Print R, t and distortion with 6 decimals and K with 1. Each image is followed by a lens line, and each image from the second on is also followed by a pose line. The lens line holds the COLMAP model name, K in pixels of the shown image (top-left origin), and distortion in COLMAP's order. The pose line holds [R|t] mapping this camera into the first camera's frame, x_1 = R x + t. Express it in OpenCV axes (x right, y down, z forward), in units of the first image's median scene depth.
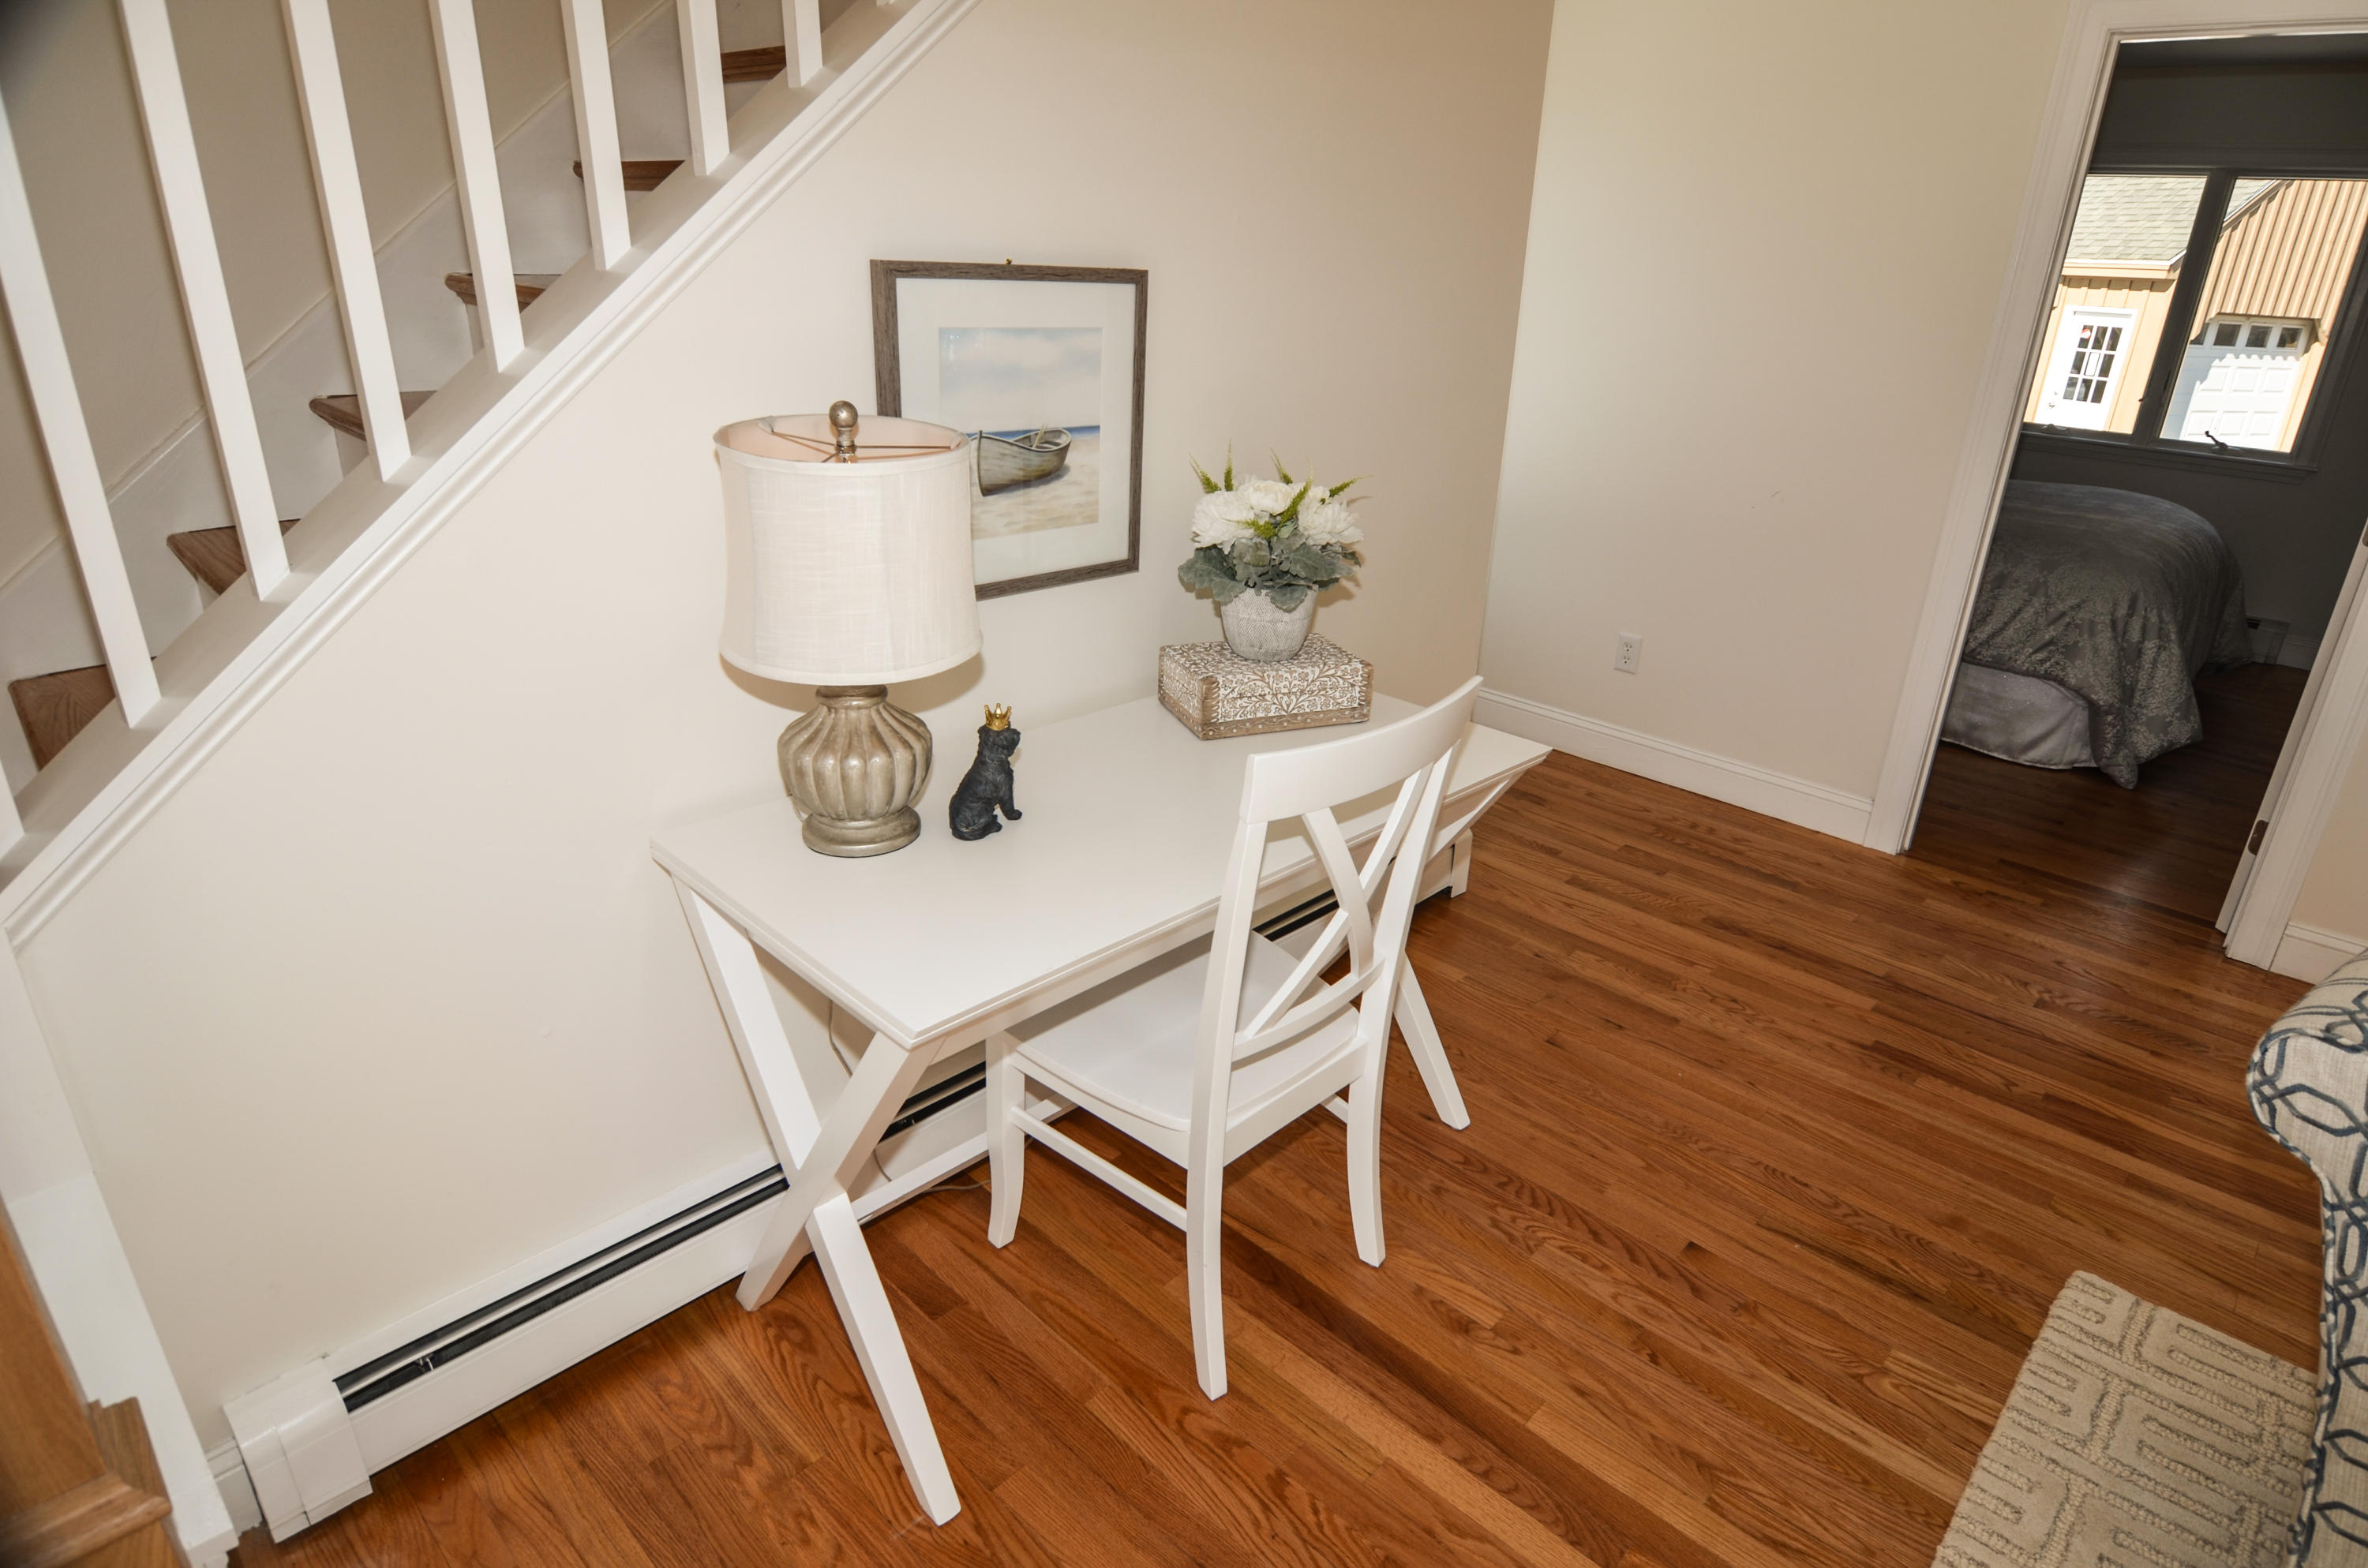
lens RADIAL K [[1277.2, 0, 1185.5], [0, 1277.2, 768.9], [0, 0, 1]] dist [-0.002777, 0.000025]
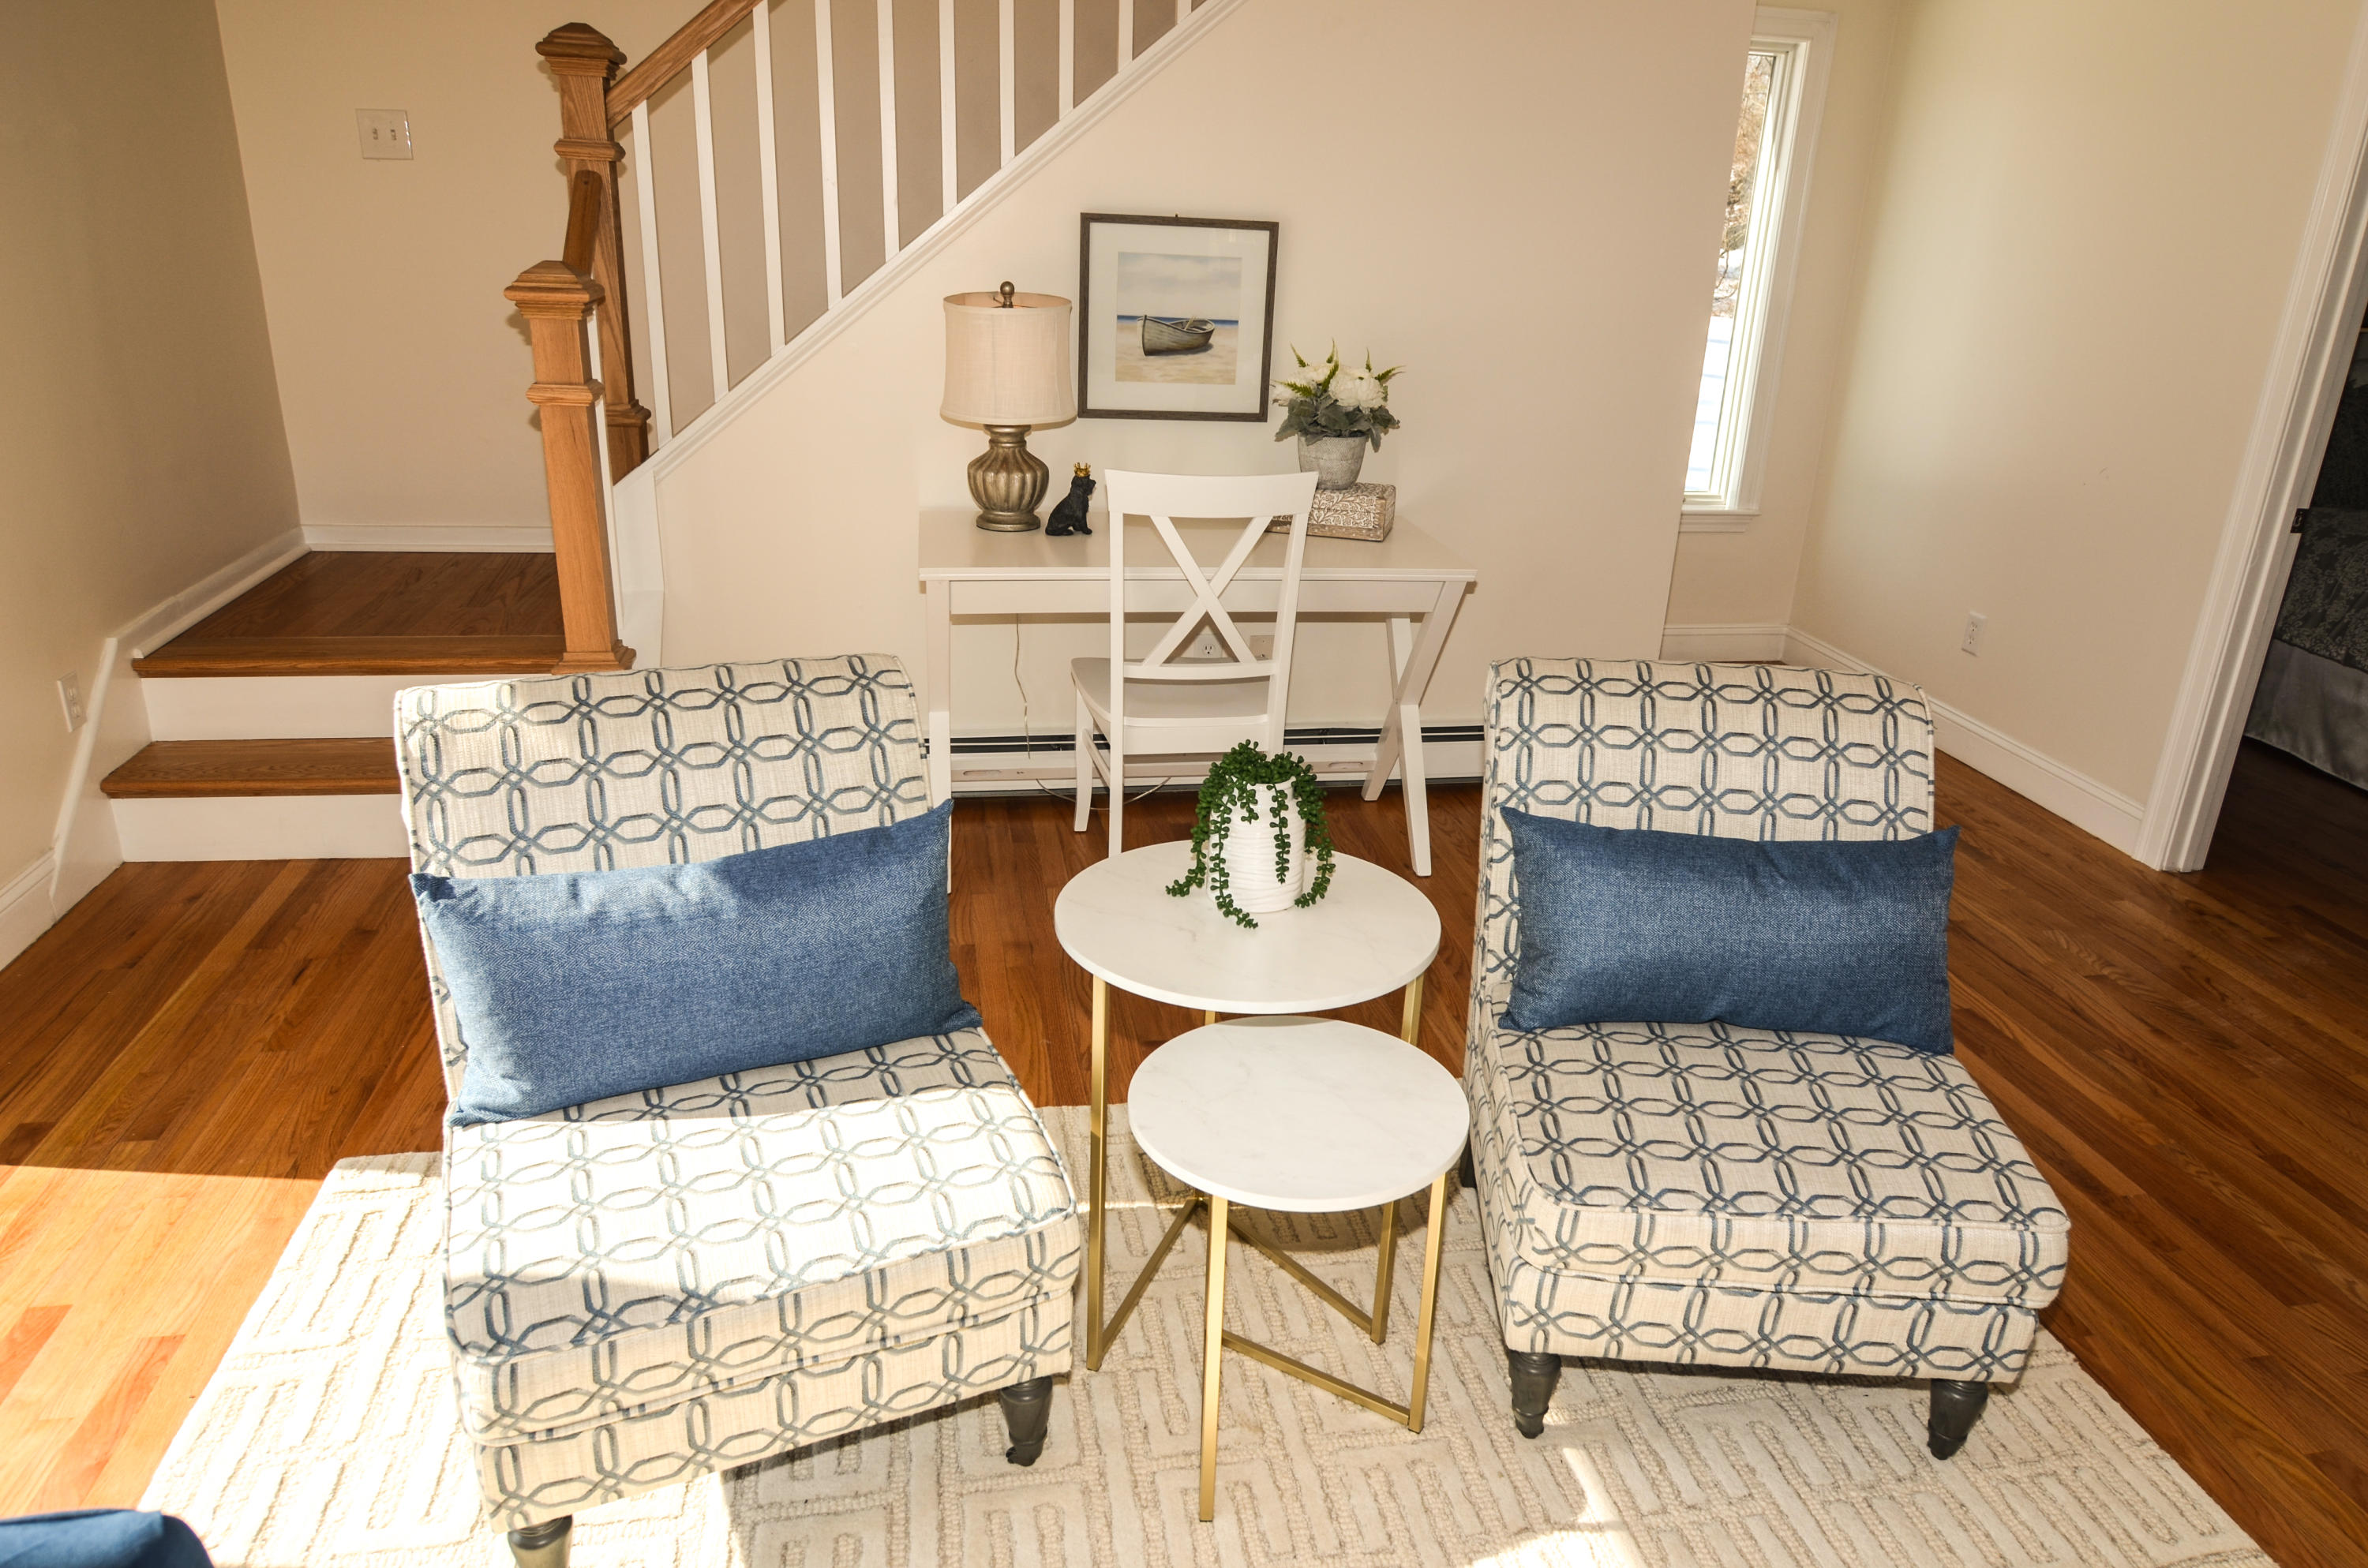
lens RADIAL K [[1601.8, 0, 1224.6], [0, 1601.8, 830.5], [0, 0, 1]] dist [-0.007359, -0.001102]
pose [[0.820376, 0.220575, -0.527570, 1.114859], [-0.228618, 0.972181, 0.050963, 0.246951], [0.524135, 0.078803, 0.847982, -0.633385]]
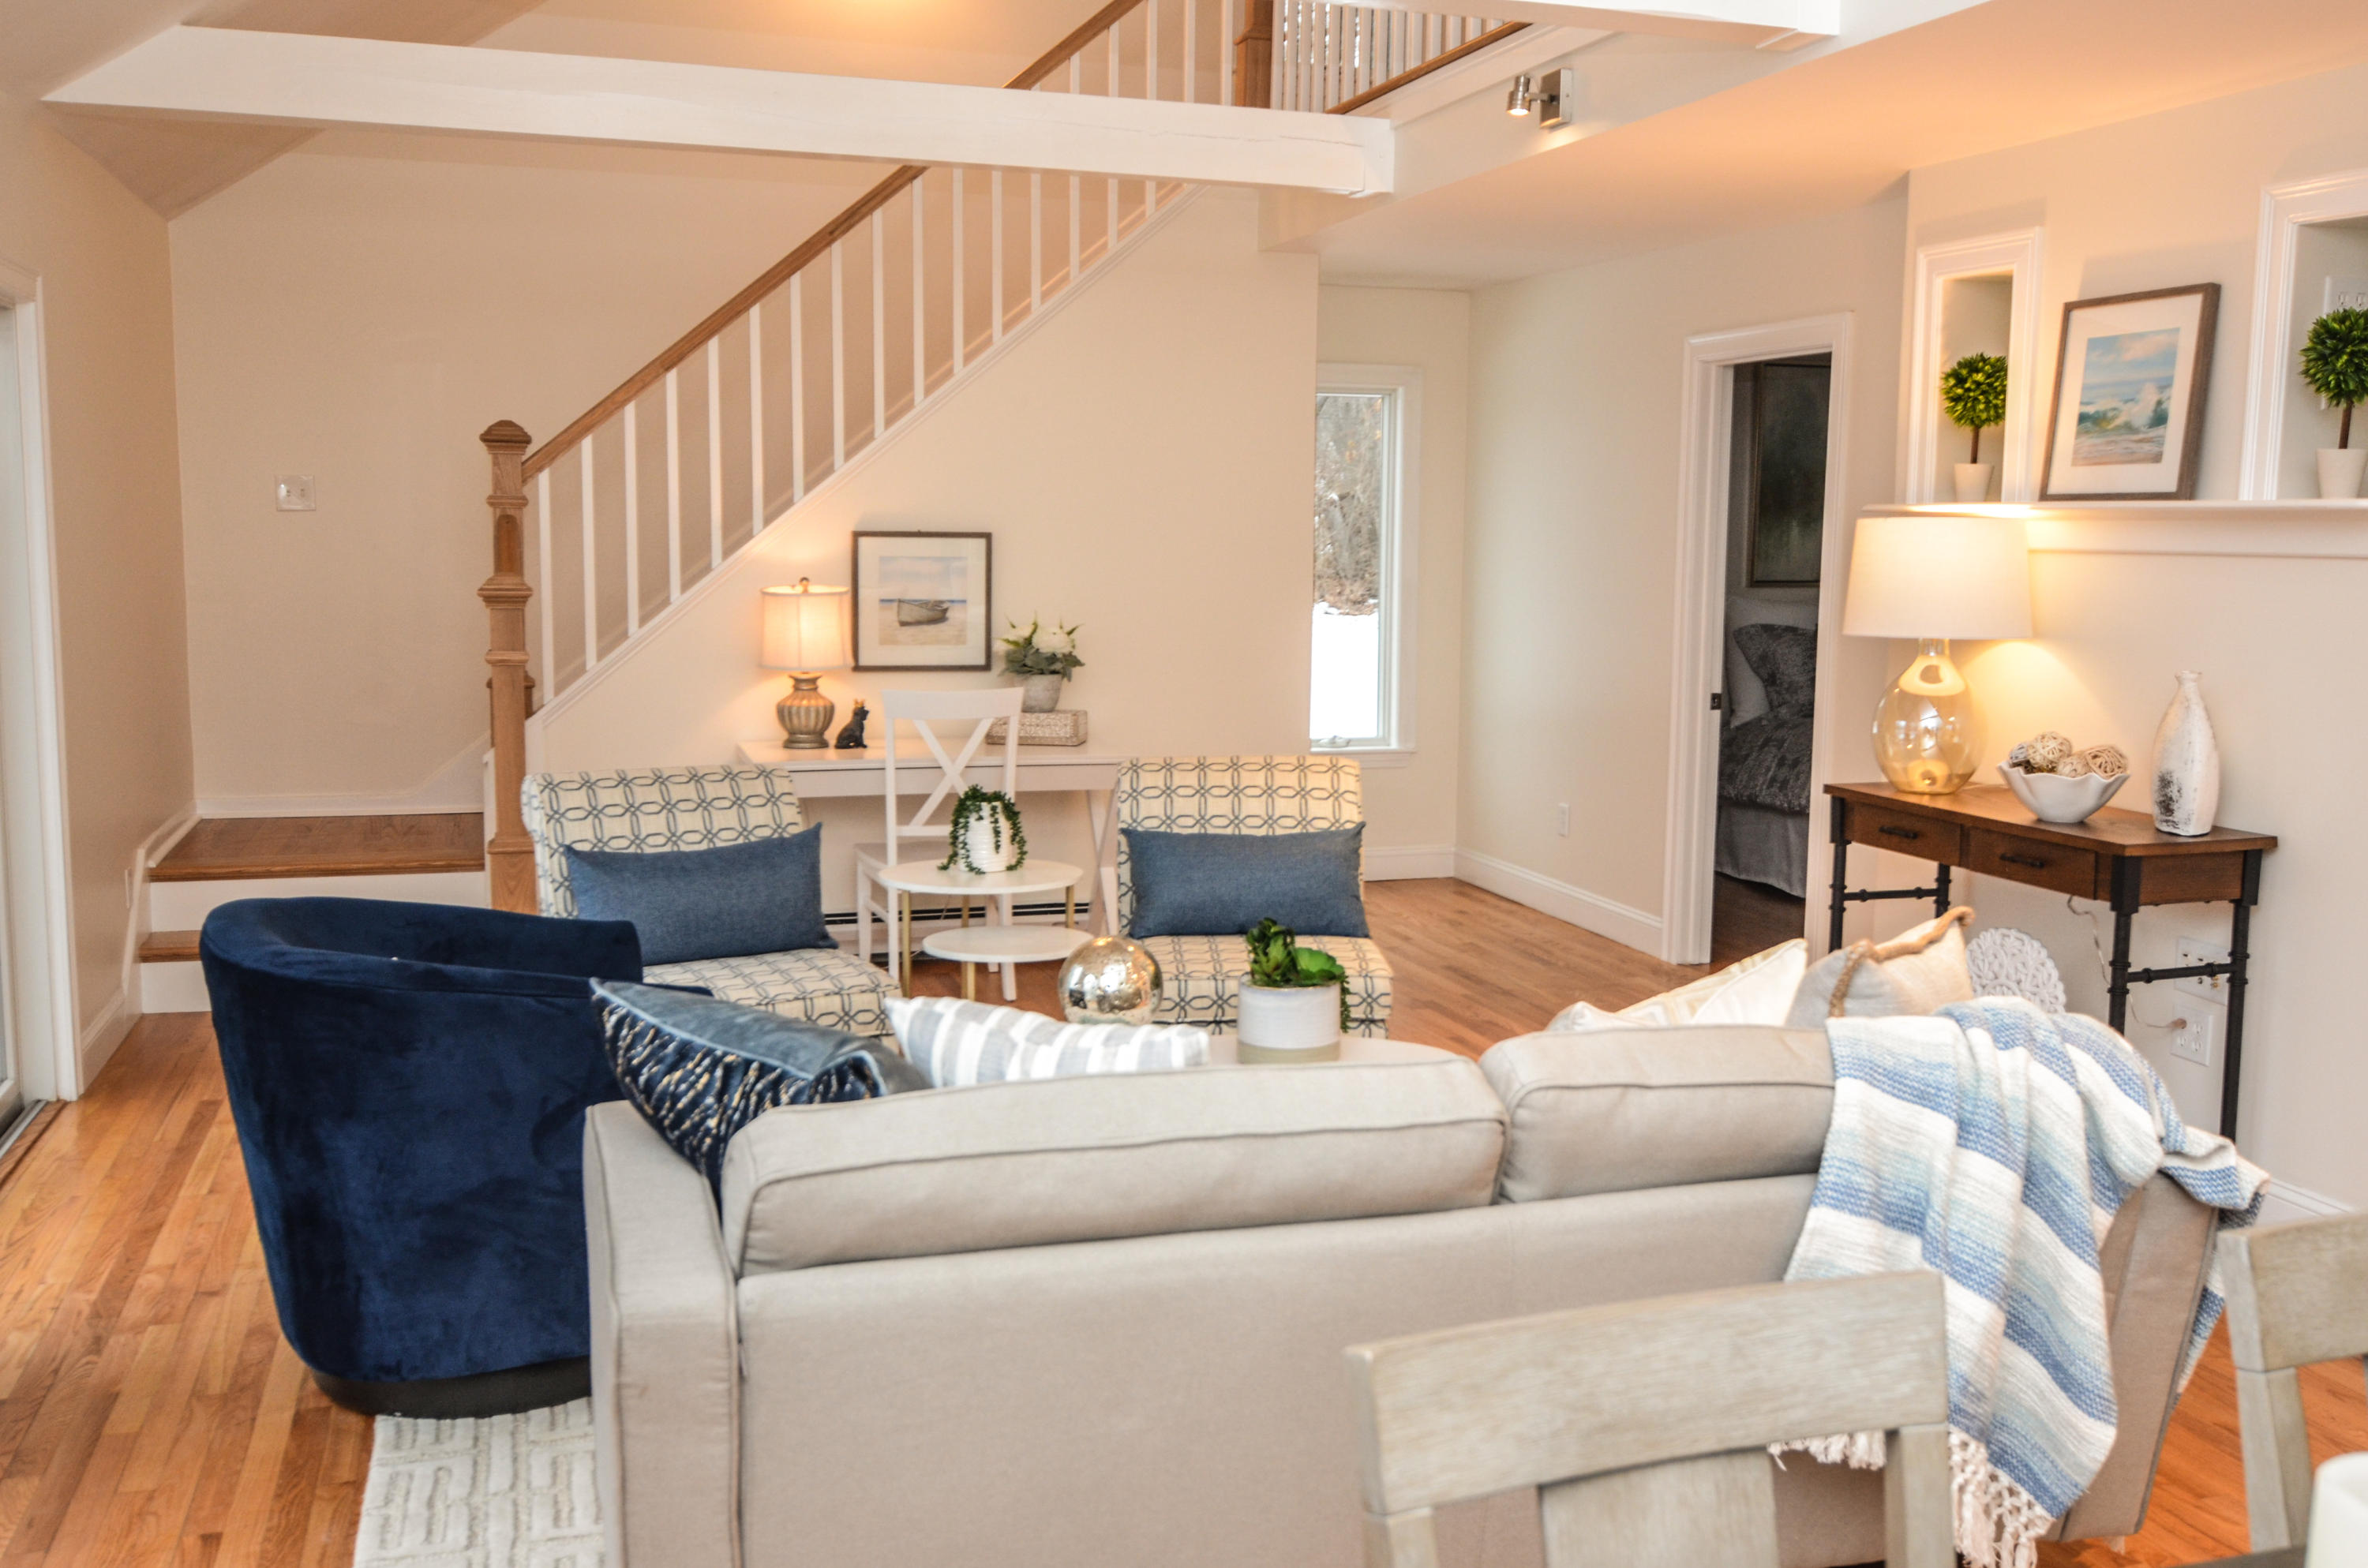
lens RADIAL K [[2195.3, 0, 1182.1], [0, 2195.3, 785.3], [0, 0, 1]] dist [-0.012037, 0.000000]
pose [[0.874388, 0.041871, -0.483417, 2.120924], [-0.164437, 0.962888, -0.214028, 0.791730], [0.456514, 0.266635, 0.848823, -1.963968]]
